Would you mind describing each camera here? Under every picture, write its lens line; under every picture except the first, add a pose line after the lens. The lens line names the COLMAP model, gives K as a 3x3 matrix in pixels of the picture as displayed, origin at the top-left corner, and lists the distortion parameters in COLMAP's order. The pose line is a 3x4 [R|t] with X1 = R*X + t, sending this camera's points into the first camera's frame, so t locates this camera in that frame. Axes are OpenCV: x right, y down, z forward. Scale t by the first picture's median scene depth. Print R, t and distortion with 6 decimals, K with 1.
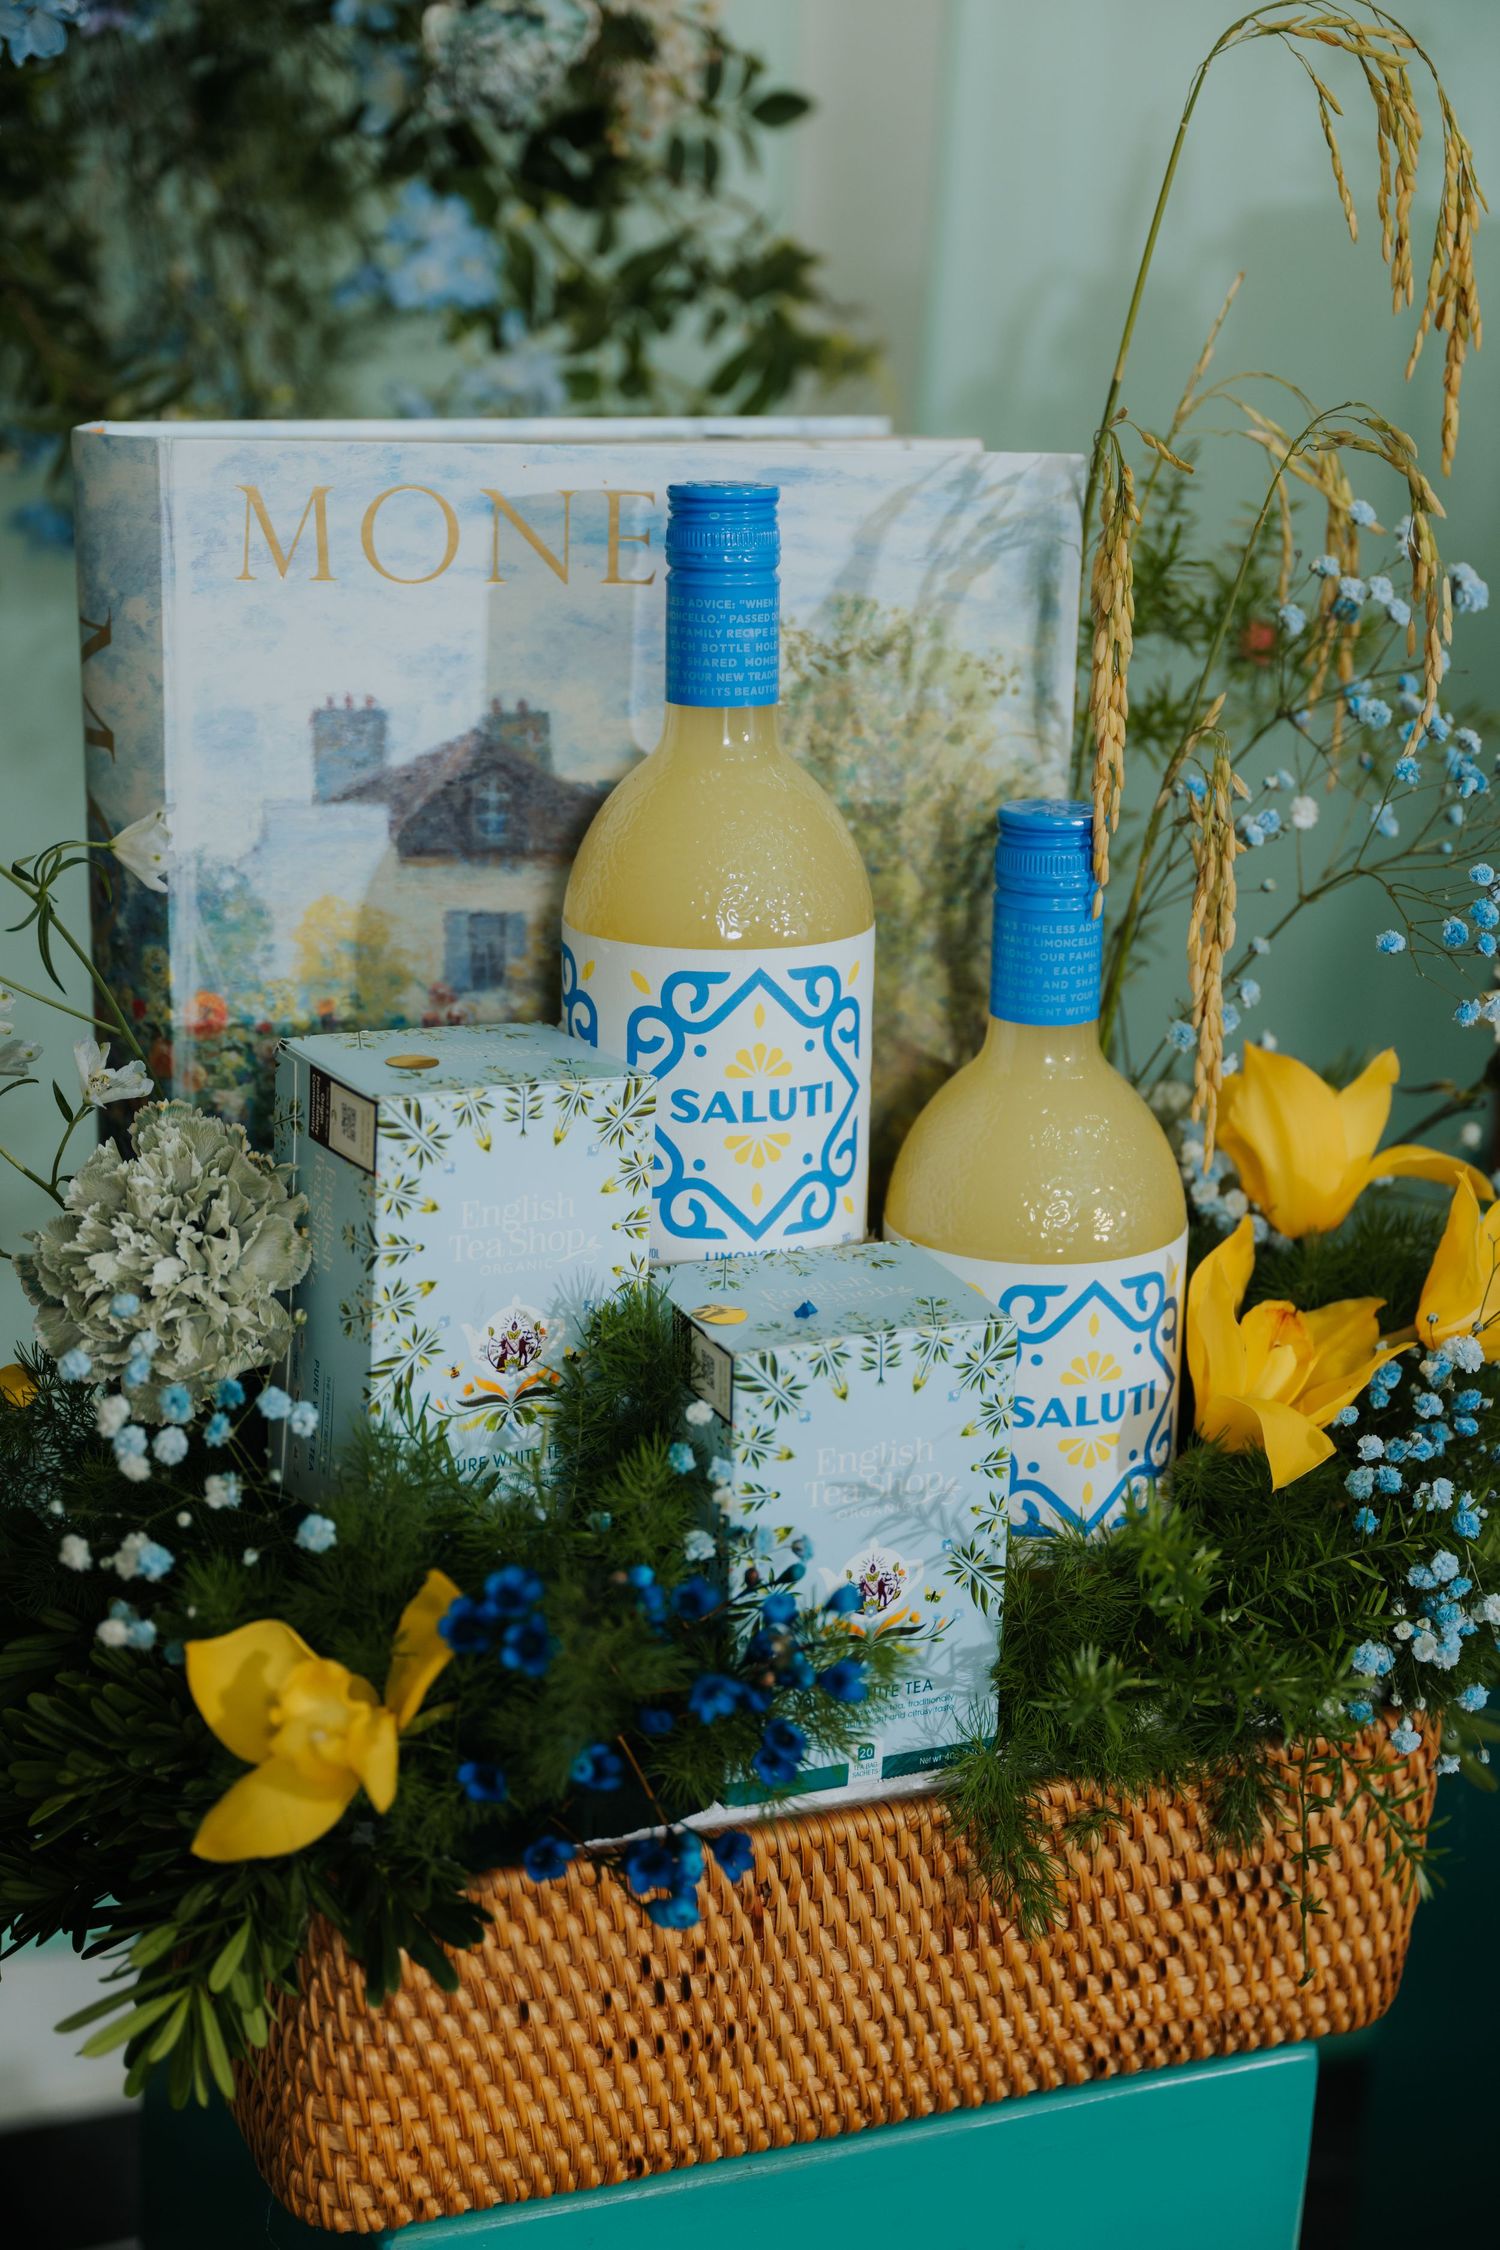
lens RADIAL K [[3267.7, 0, 751.3], [0, 3267.7, 1127.1], [0, 0, 1]] dist [-0.002715, 0.000000]
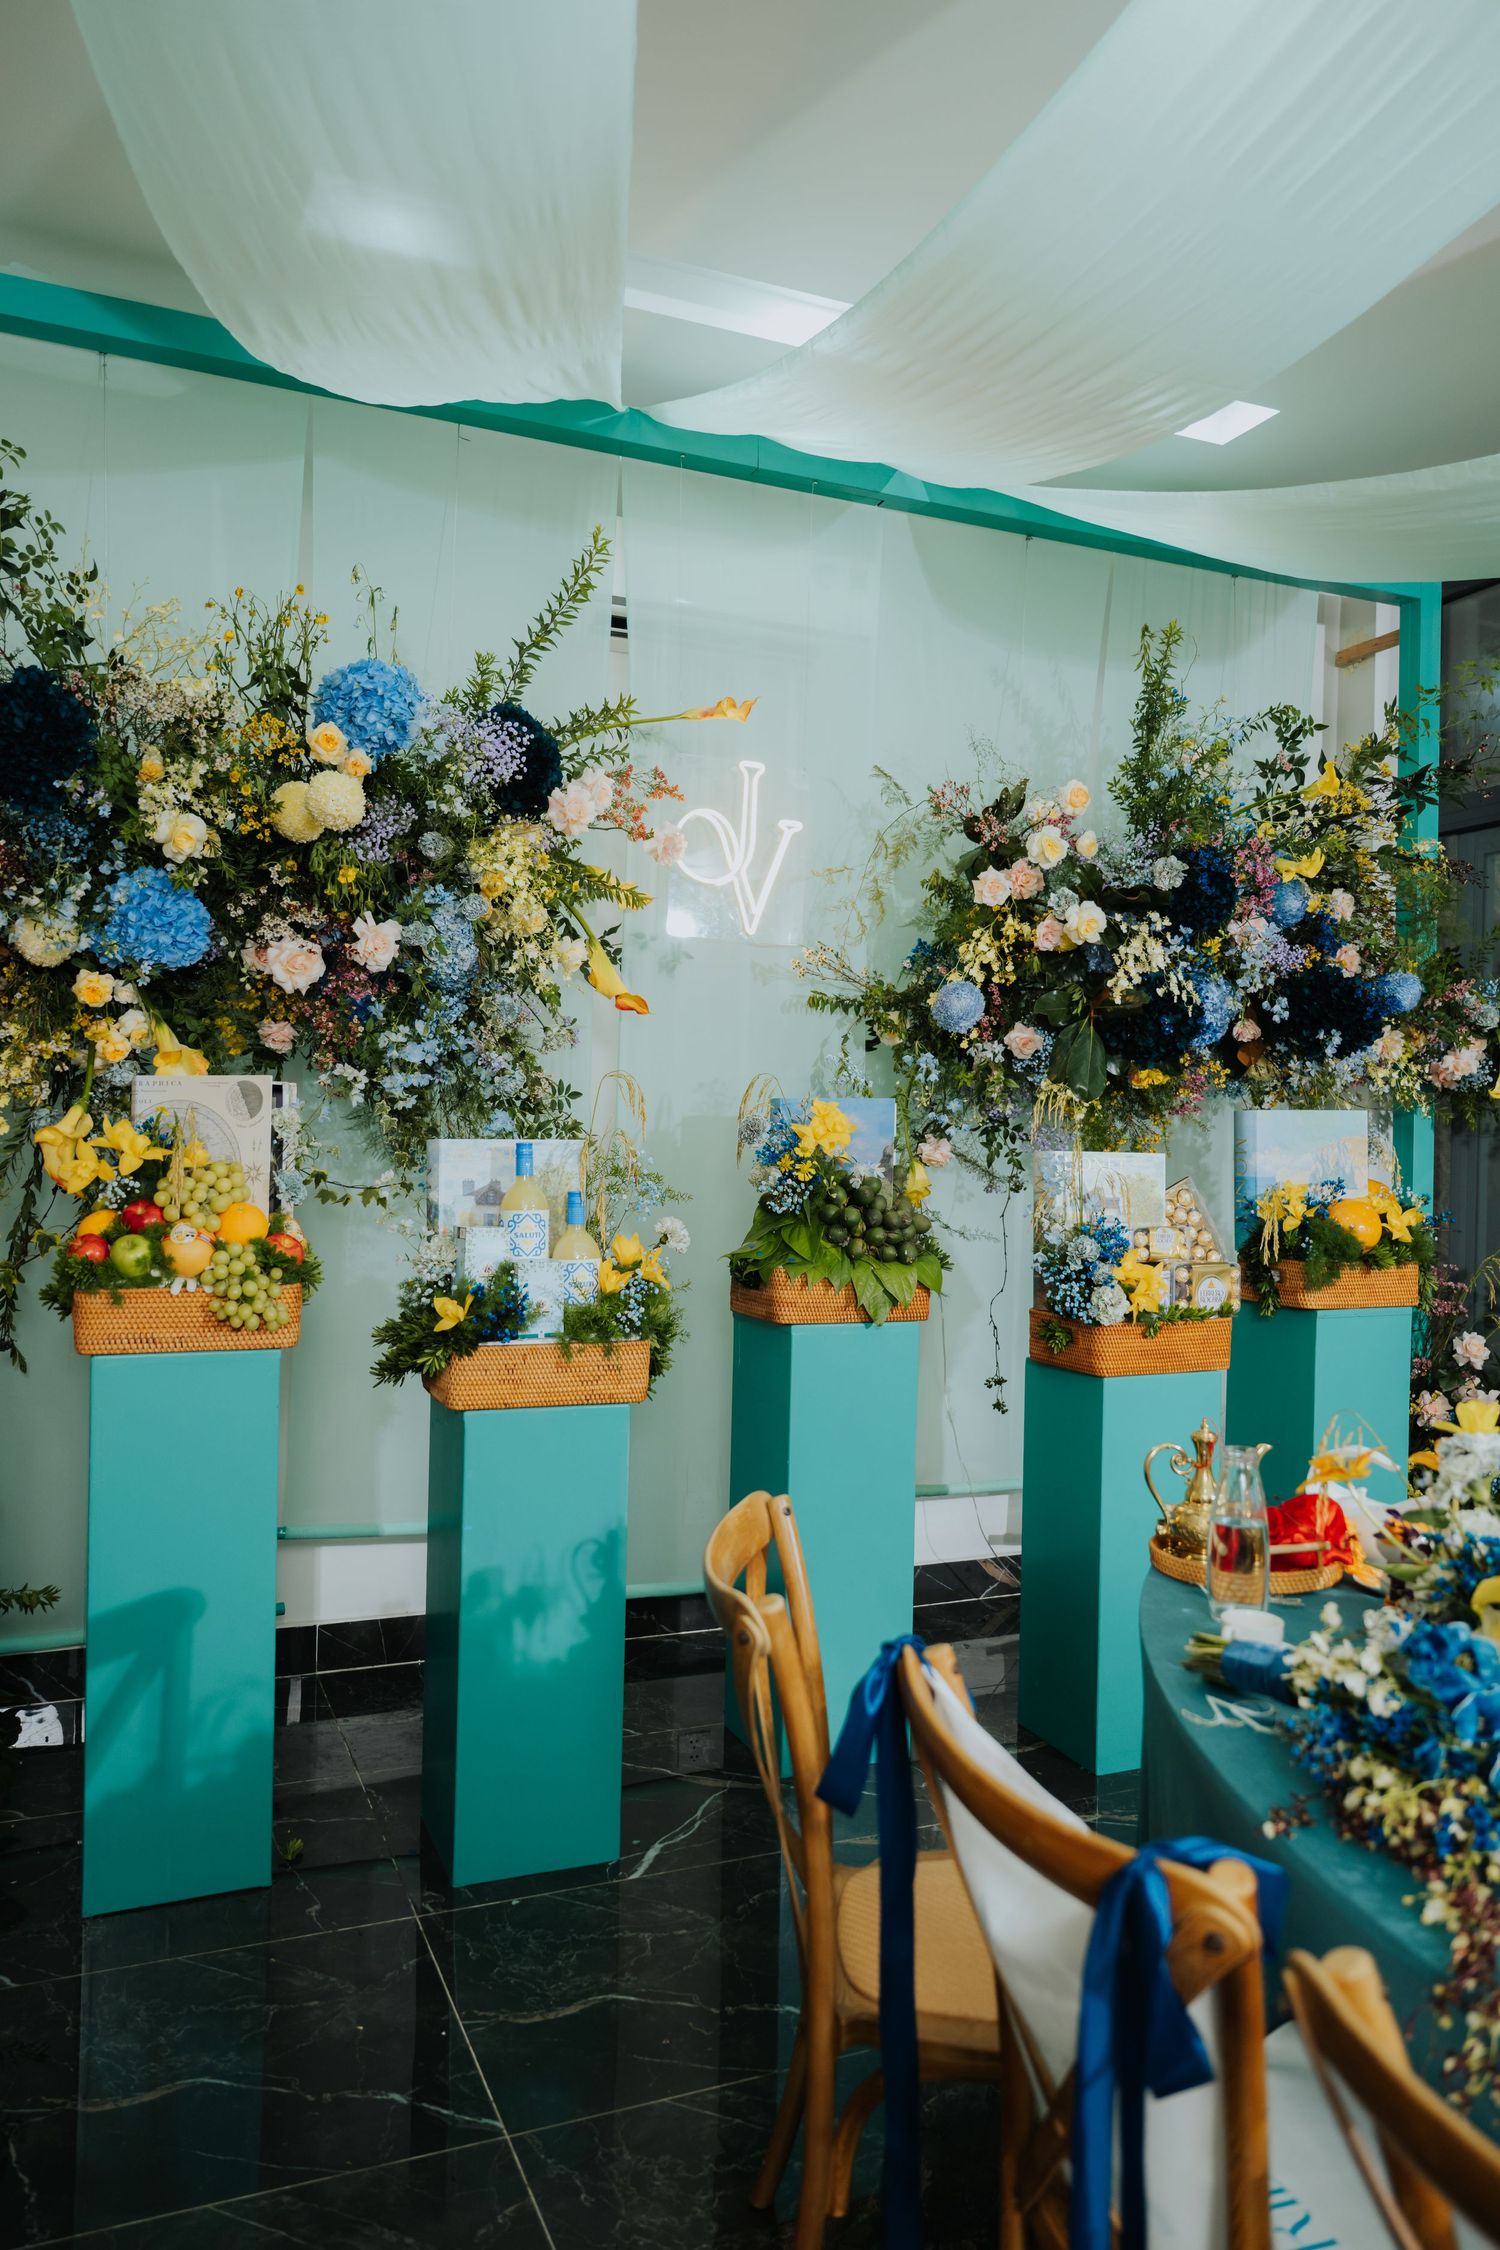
lens RADIAL K [[1537.9, 0, 753.9], [0, 1537.9, 1127.6], [0, 0, 1]] dist [0.004927, 0.000301]
pose [[0.999709, -0.023338, -0.006089, 0.403382], [0.020491, 0.954980, -0.295960, 0.597155], [0.012722, 0.295749, 0.955181, -1.675862]]
